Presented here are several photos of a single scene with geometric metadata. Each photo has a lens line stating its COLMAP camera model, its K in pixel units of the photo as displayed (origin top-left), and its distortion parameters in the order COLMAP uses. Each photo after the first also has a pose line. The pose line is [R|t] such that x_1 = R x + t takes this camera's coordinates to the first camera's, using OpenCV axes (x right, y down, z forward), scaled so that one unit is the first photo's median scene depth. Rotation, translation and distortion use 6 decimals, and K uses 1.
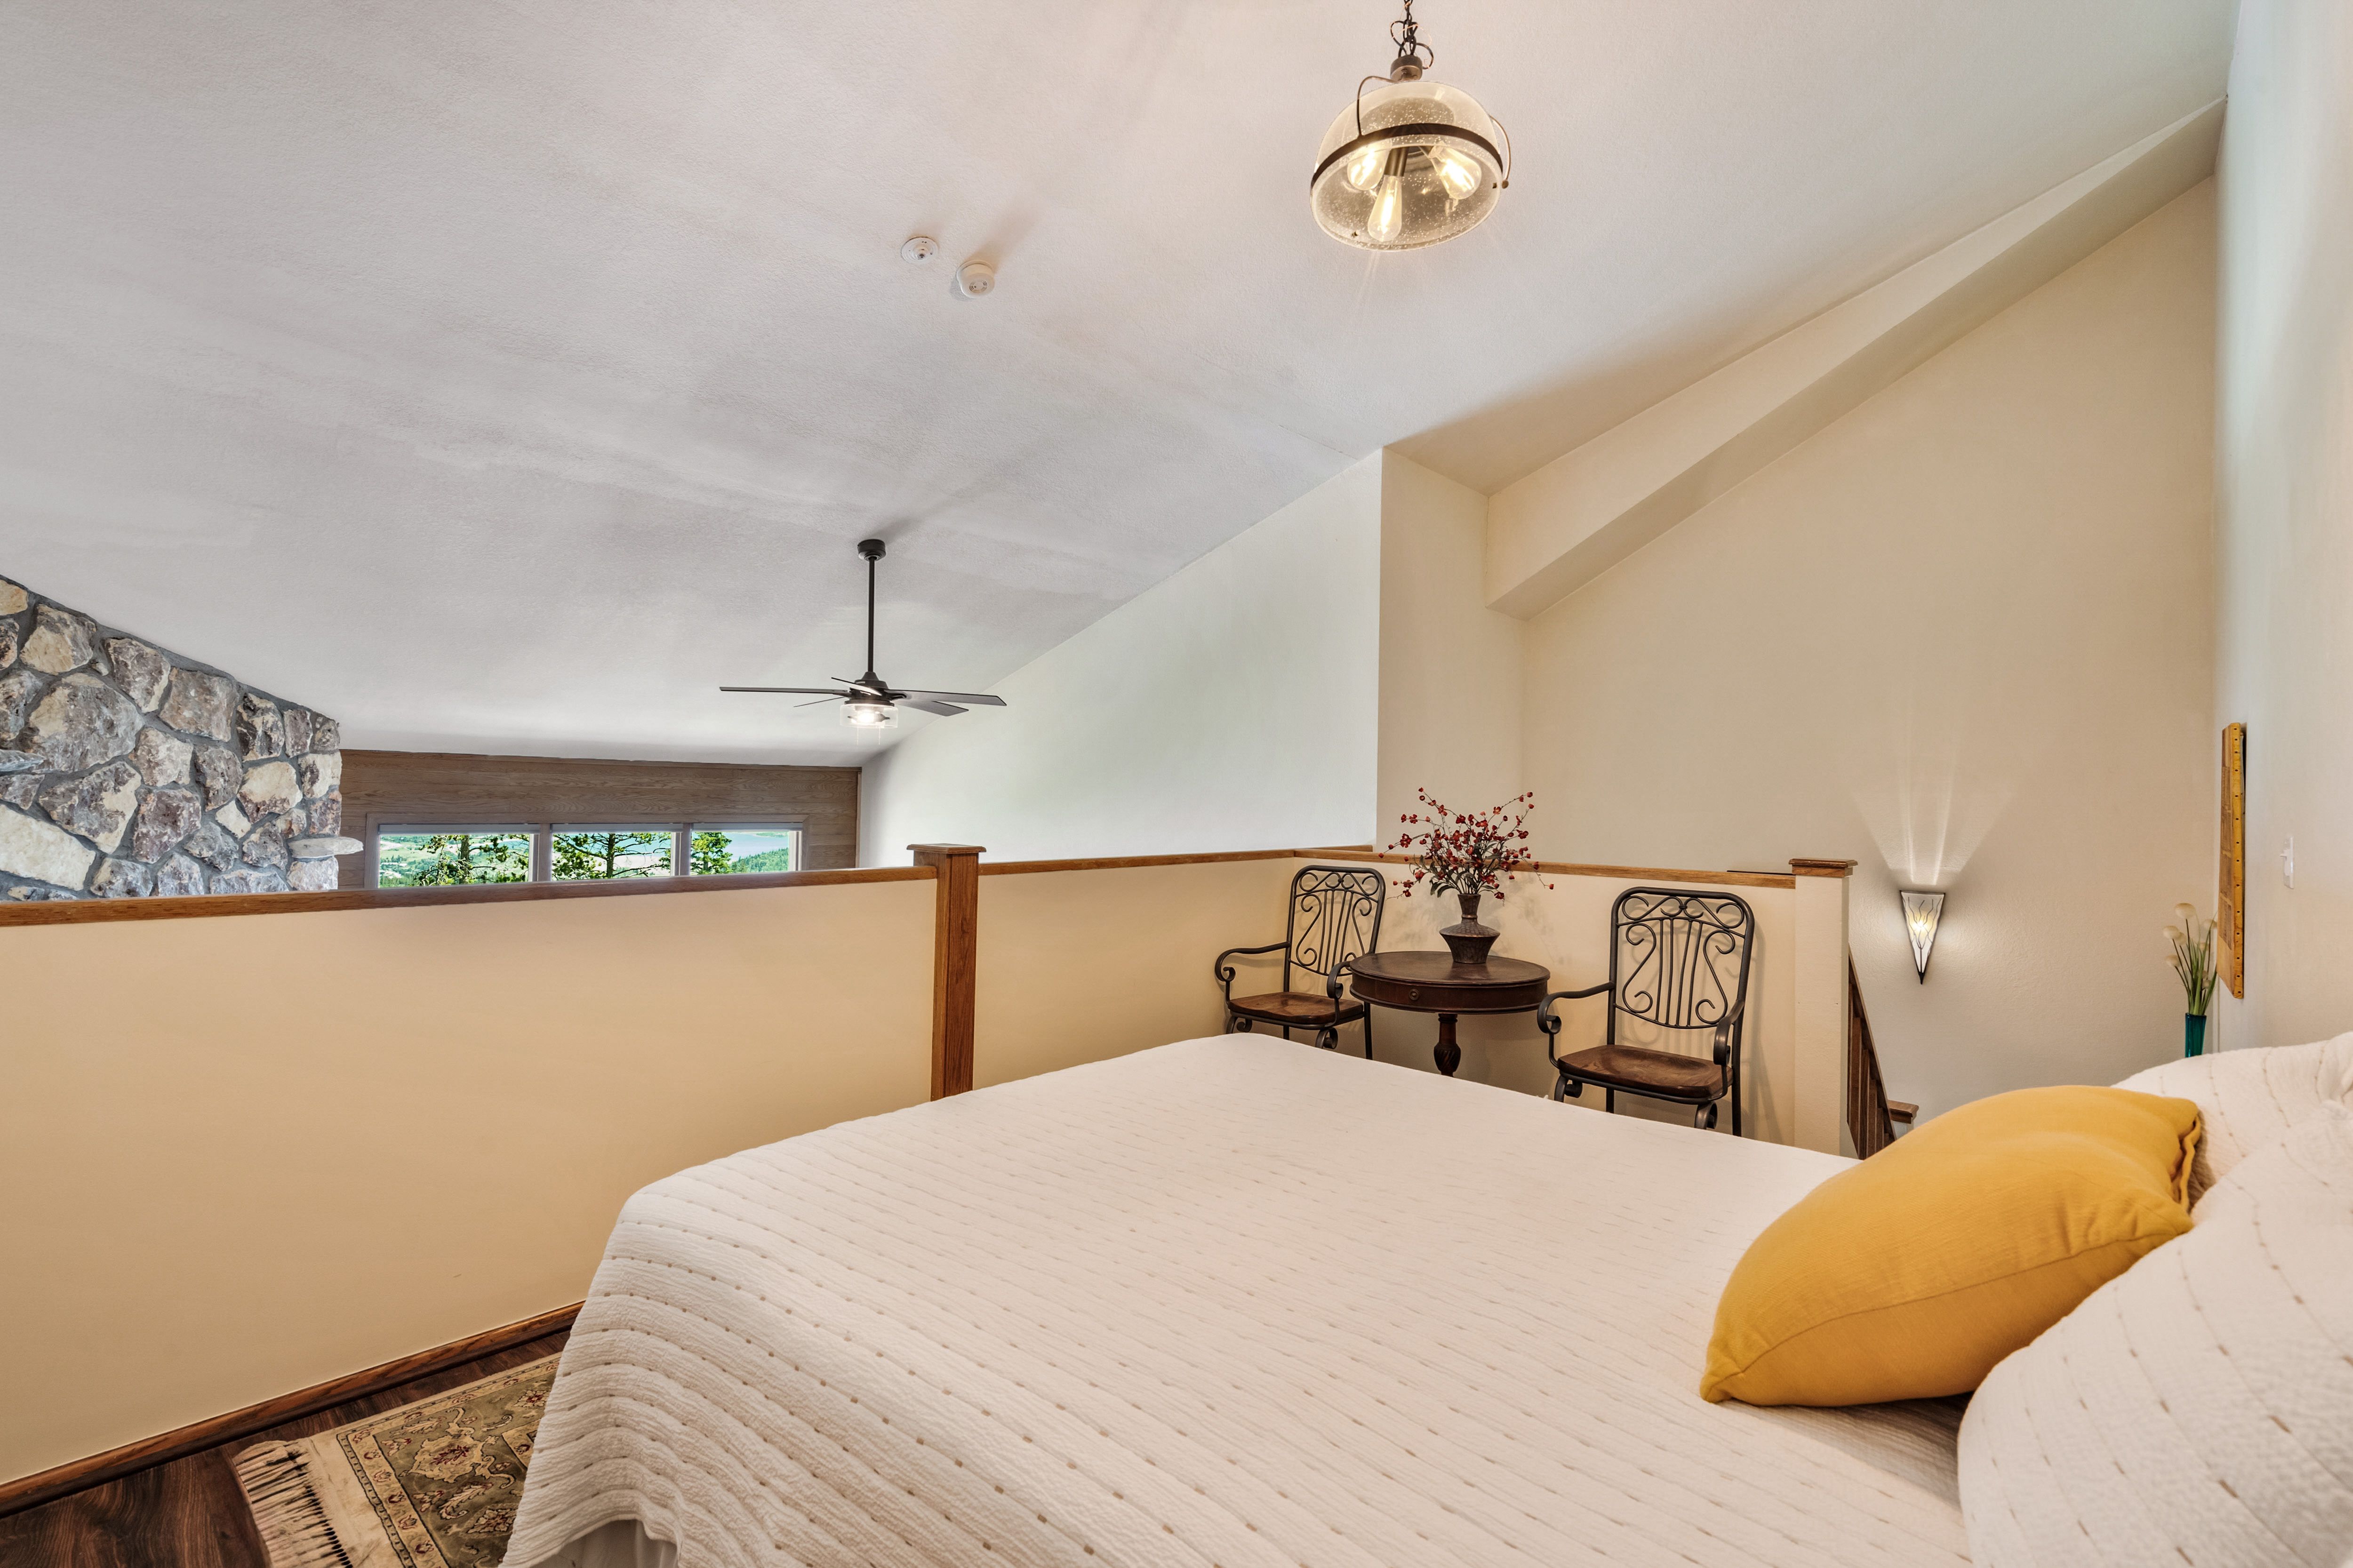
lens RADIAL K [[1053.2, 0, 1168.2], [0, 1053.2, 781.5], [0, 0, 1]] dist [0.000500, -0.000453]
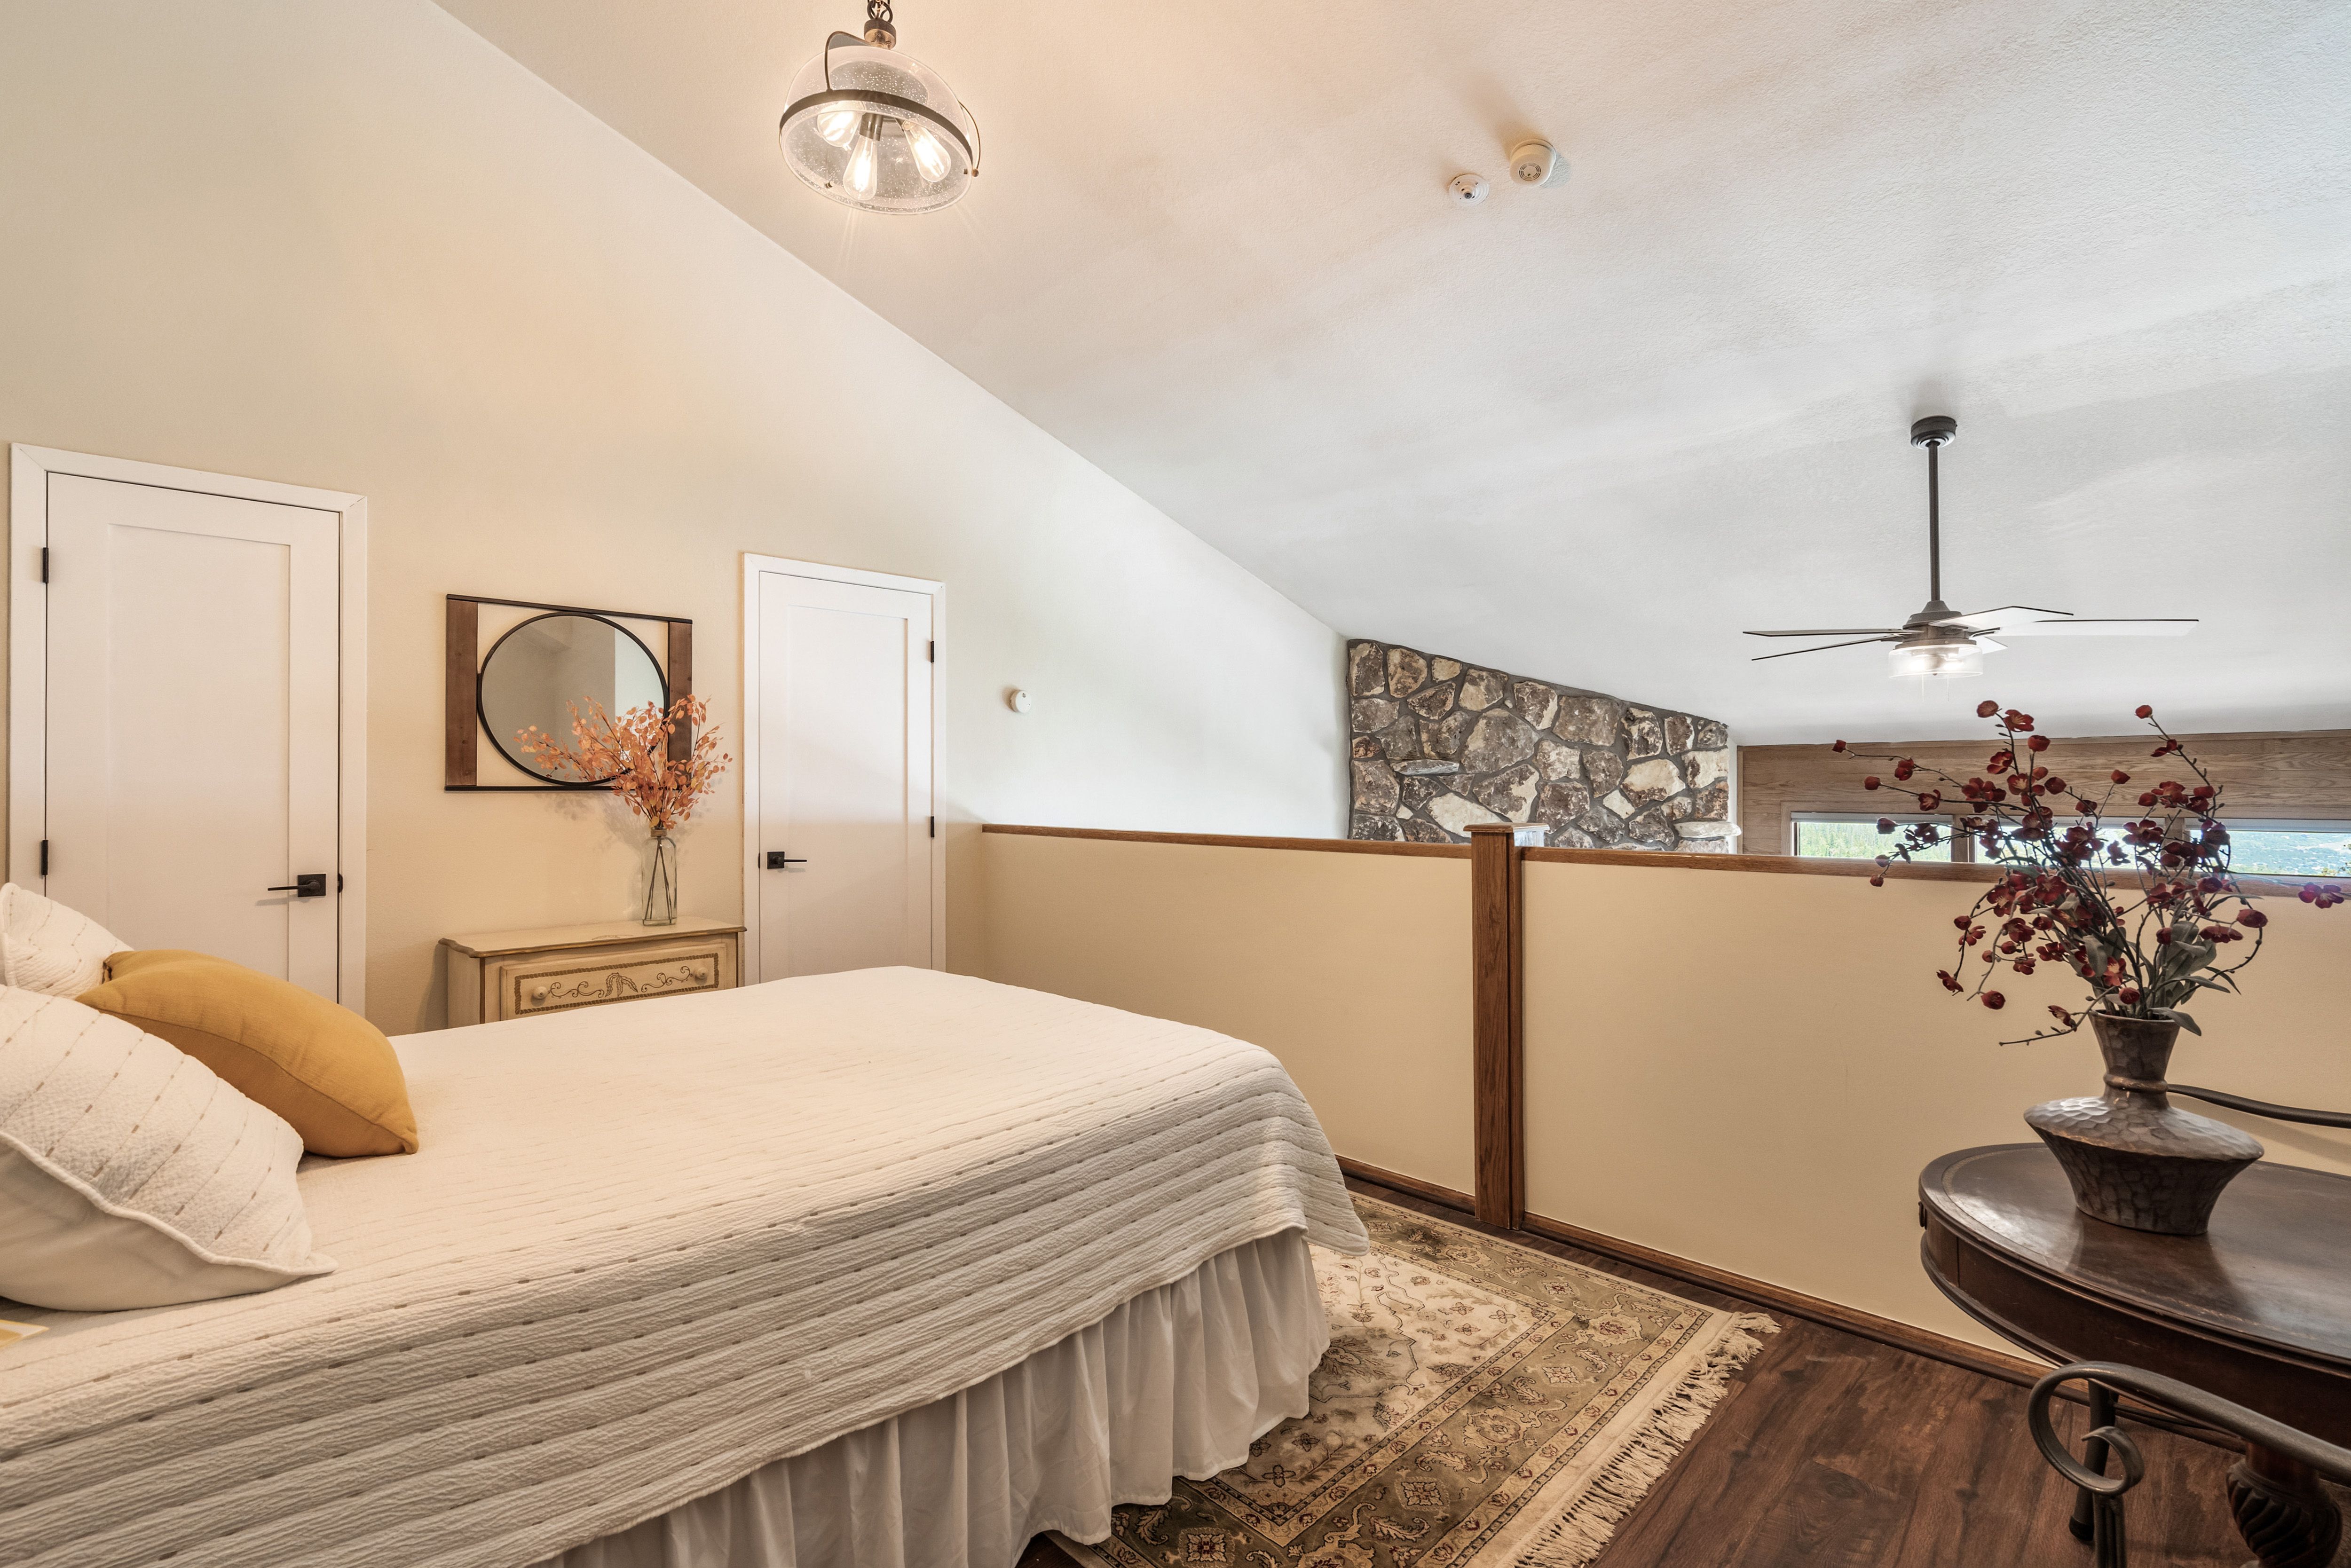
lens RADIAL K [[1078.1, 0, 1173.9], [0, 1078.1, 780.9], [0, 0, 1]] dist [0.001232, 0.000416]
pose [[-0.055900, -0.024275, -0.998141, 0.513277], [0.018755, 0.999502, -0.025359, 0.031652], [0.998260, -0.020138, -0.055417, 0.536285]]
